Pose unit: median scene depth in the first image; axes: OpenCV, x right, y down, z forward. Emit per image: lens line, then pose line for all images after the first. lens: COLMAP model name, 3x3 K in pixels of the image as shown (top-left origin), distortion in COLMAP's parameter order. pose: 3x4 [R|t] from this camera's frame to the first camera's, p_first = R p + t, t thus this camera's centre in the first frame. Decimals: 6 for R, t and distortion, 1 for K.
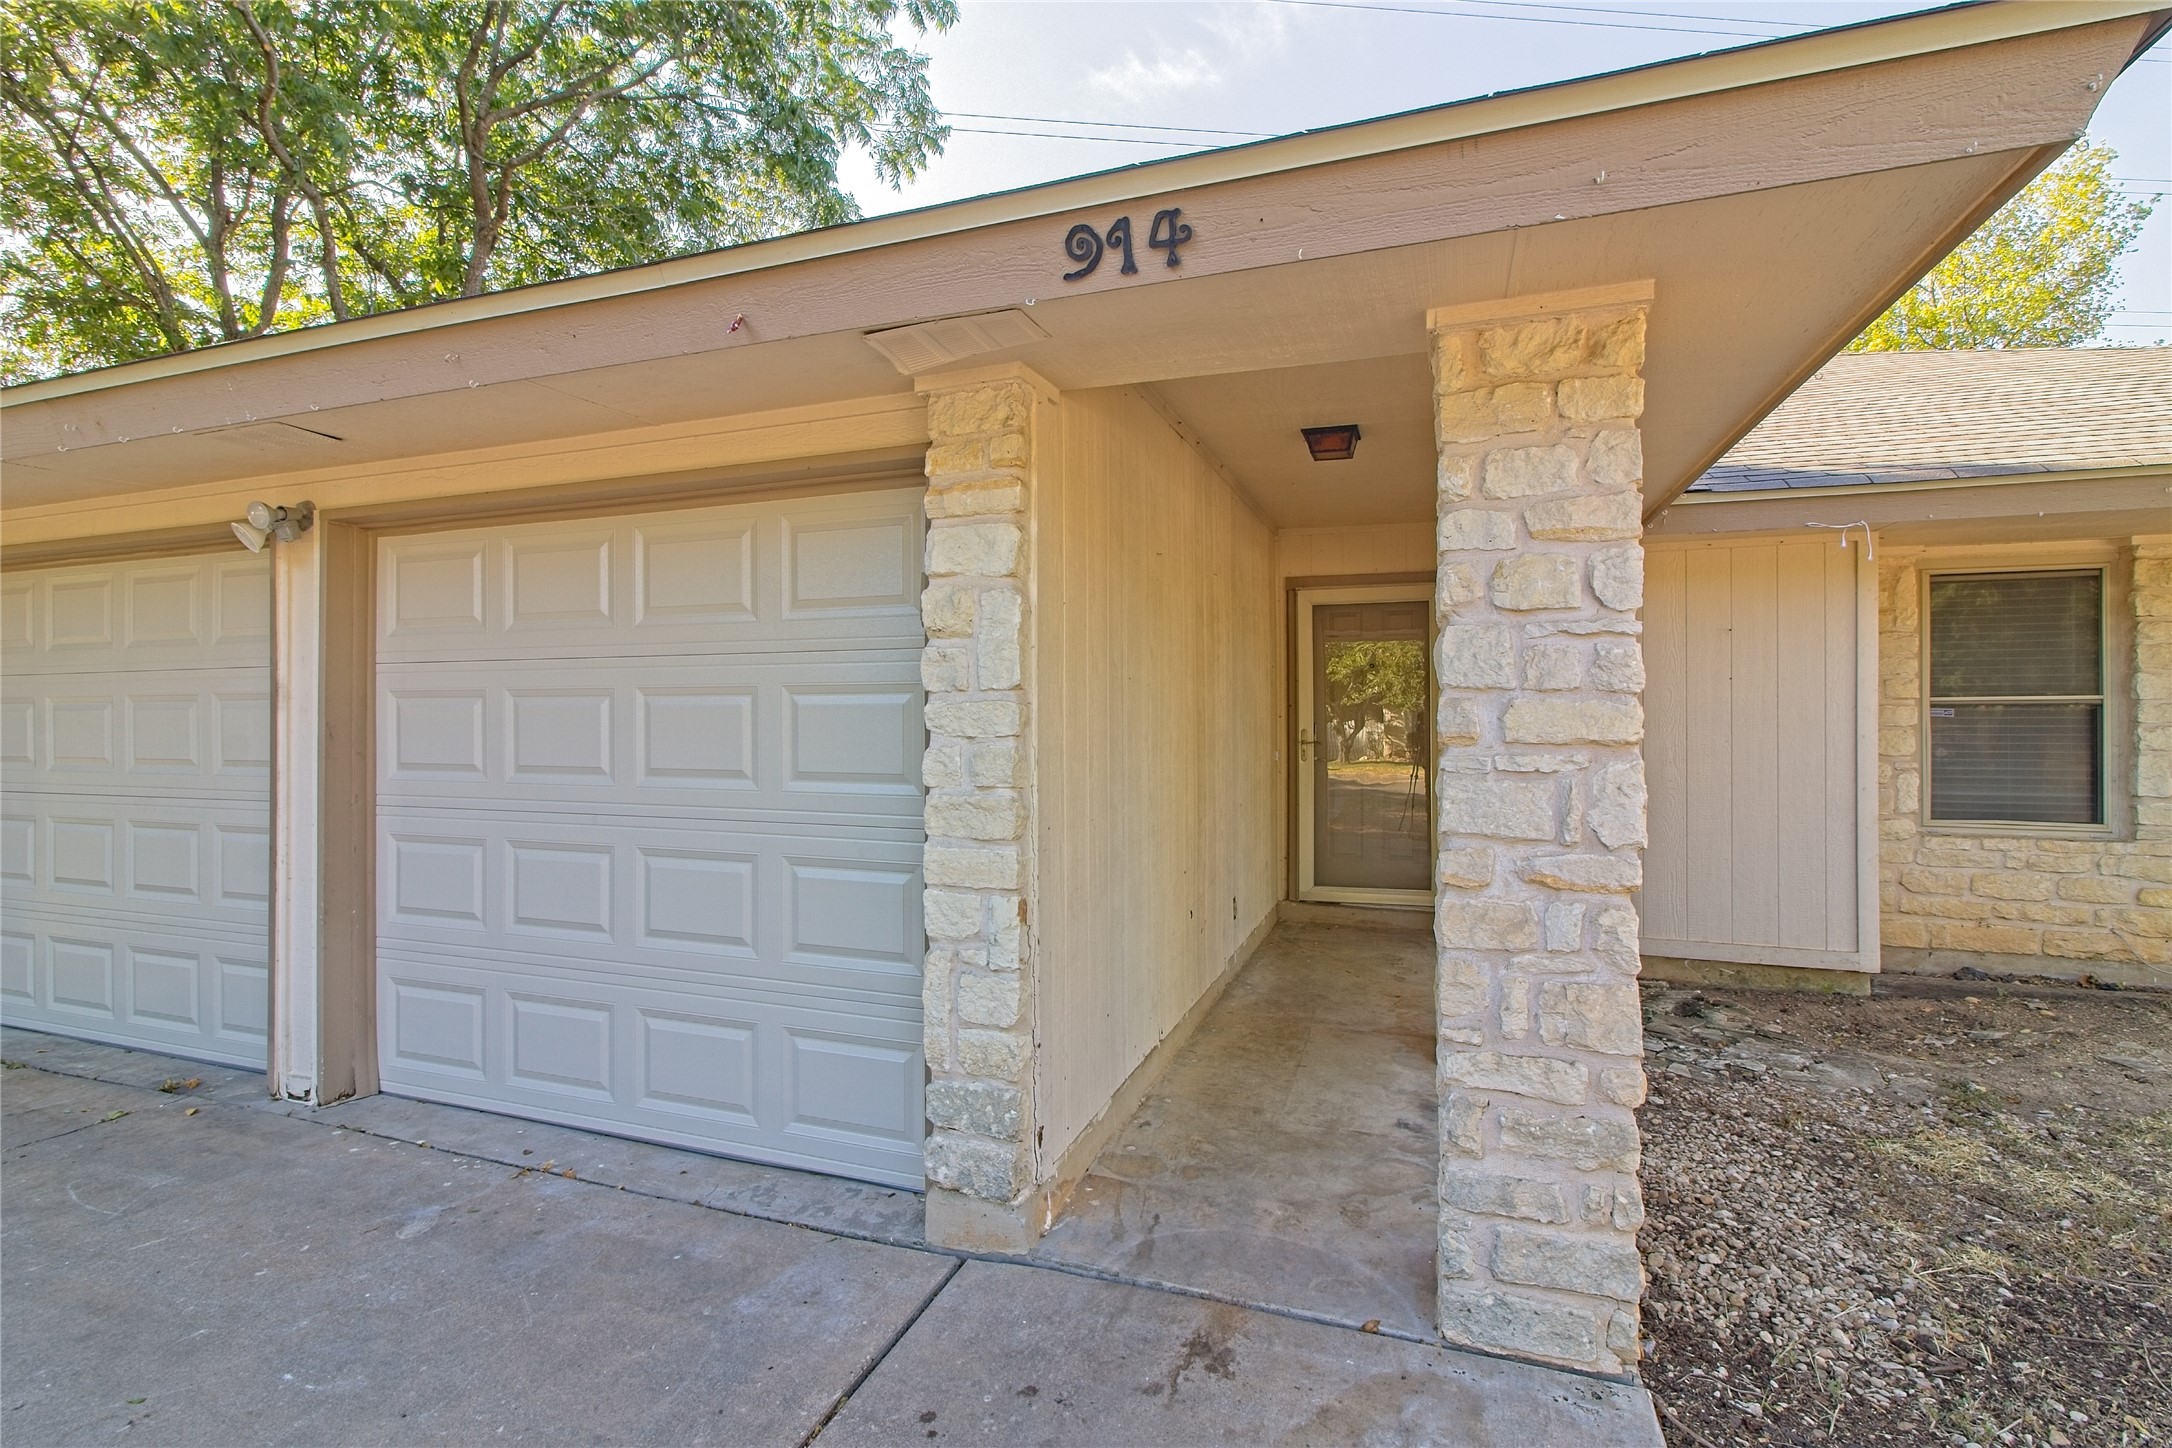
lens RADIAL K [[1000.7, 0, 1083.4], [0, 1000.7, 712.4], [0, 0, 1]] dist [-0.004591, -0.000121]
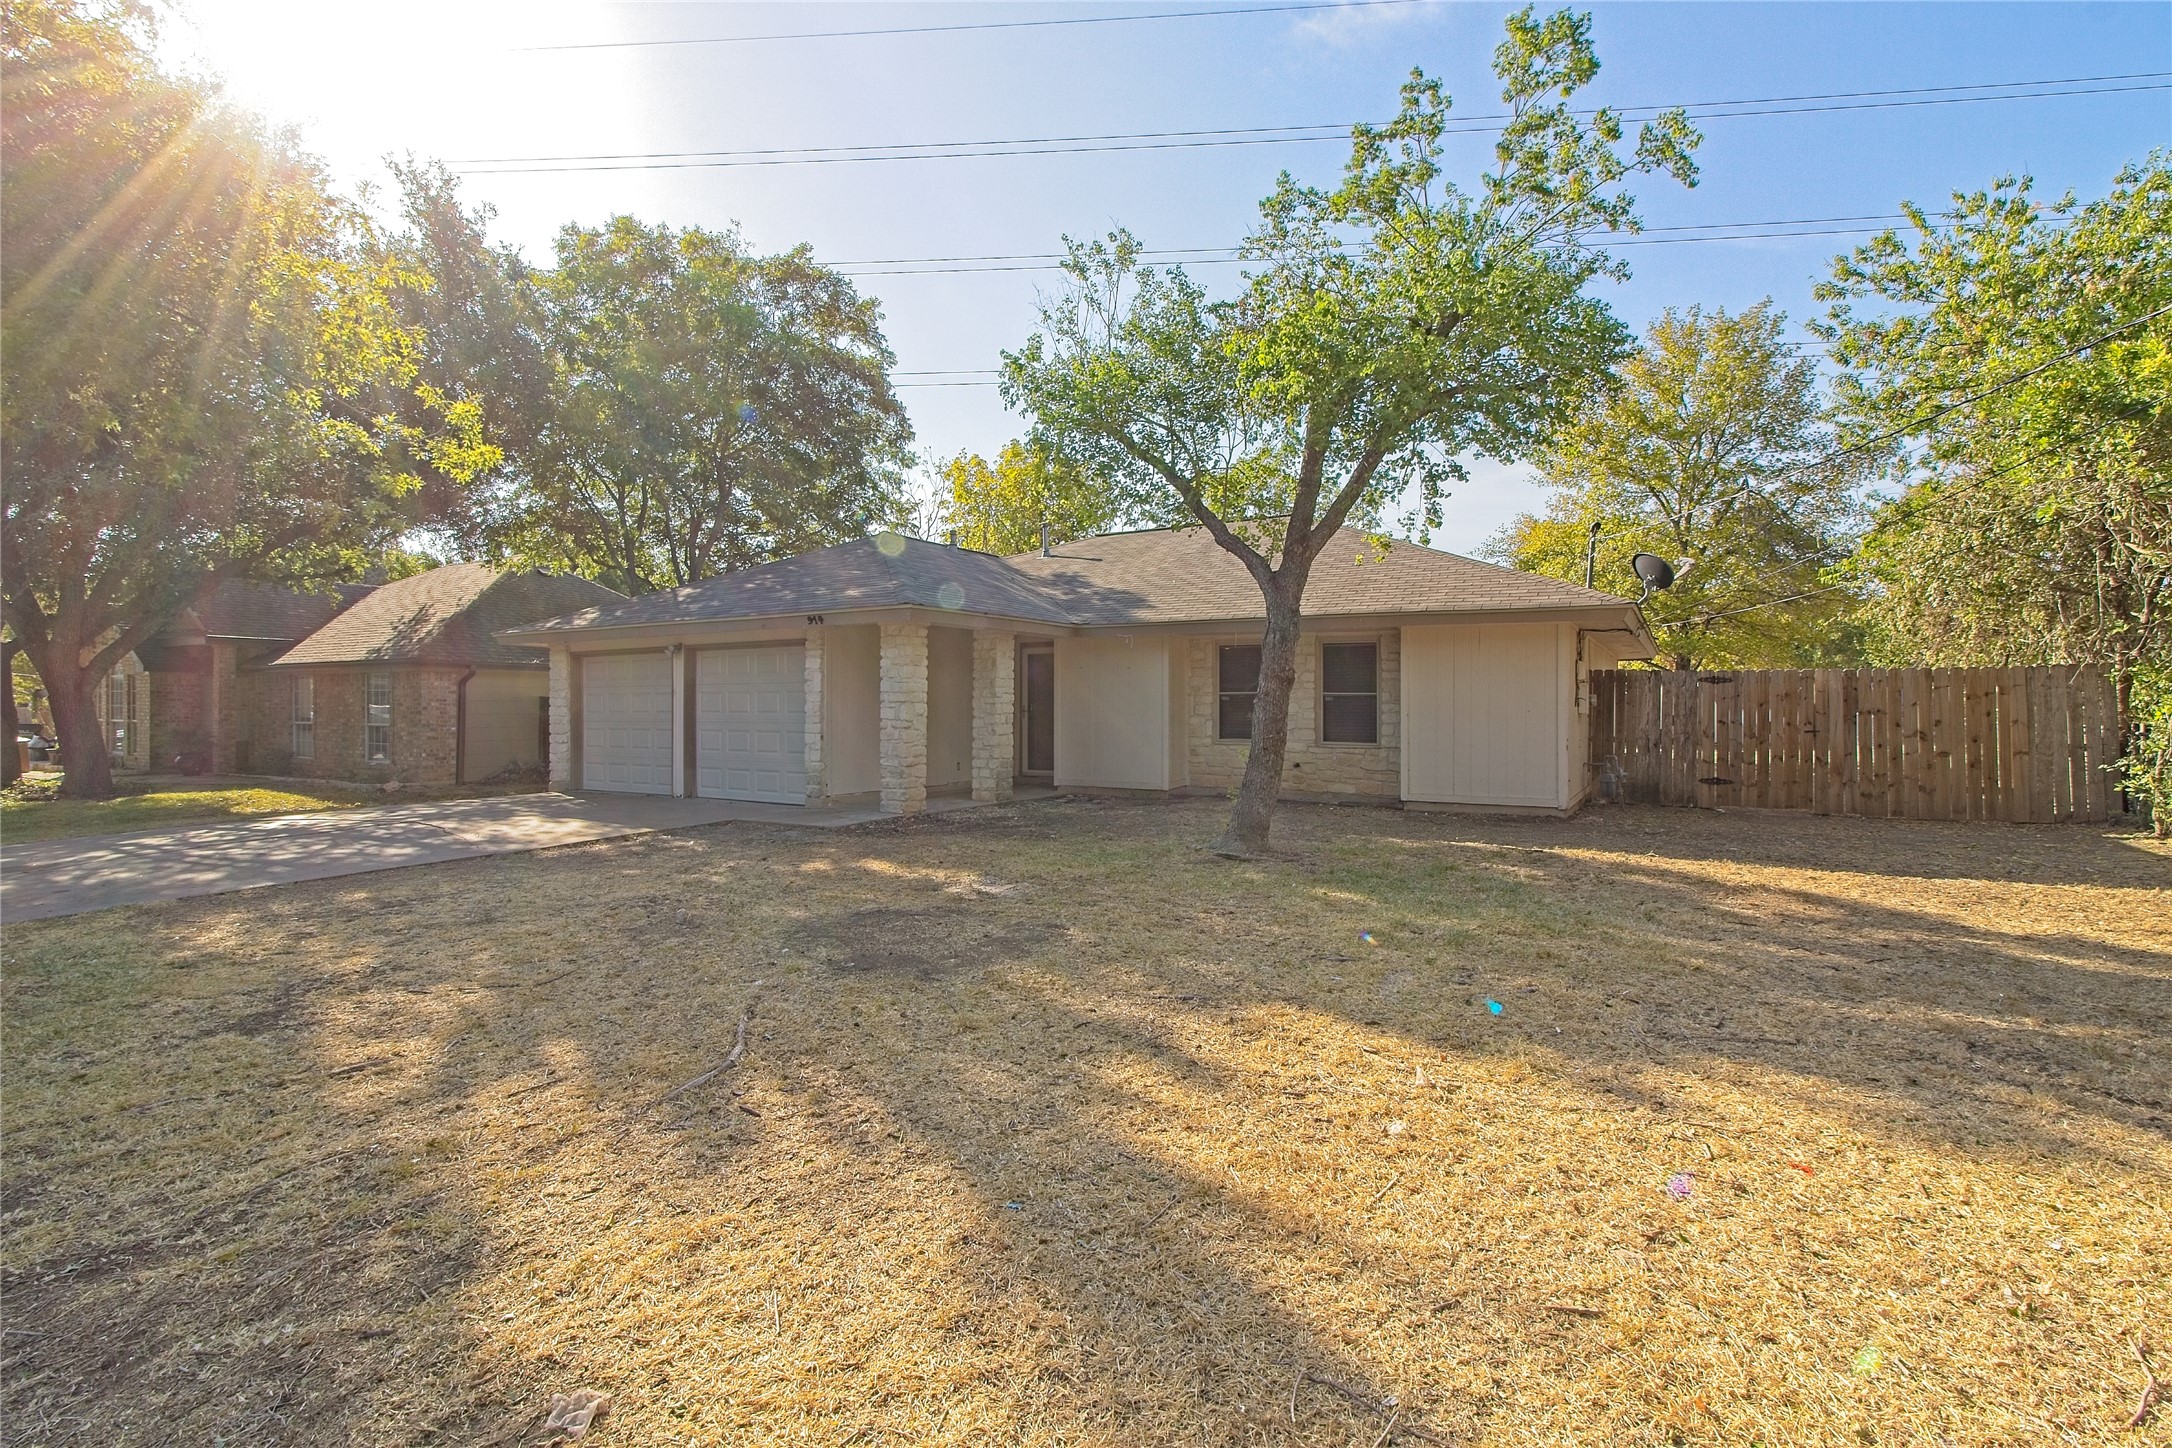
lens RADIAL K [[1000.7, 0, 1083.4], [0, 1000.7, 712.4], [0, 0, 1]] dist [-0.004591, -0.000121]
pose [[0.972480, -0.001458, -0.232982, 1.579039], [0.002679, 0.999984, 0.004924, 0.035193], [0.232971, -0.005412, 0.972469, -2.313481]]
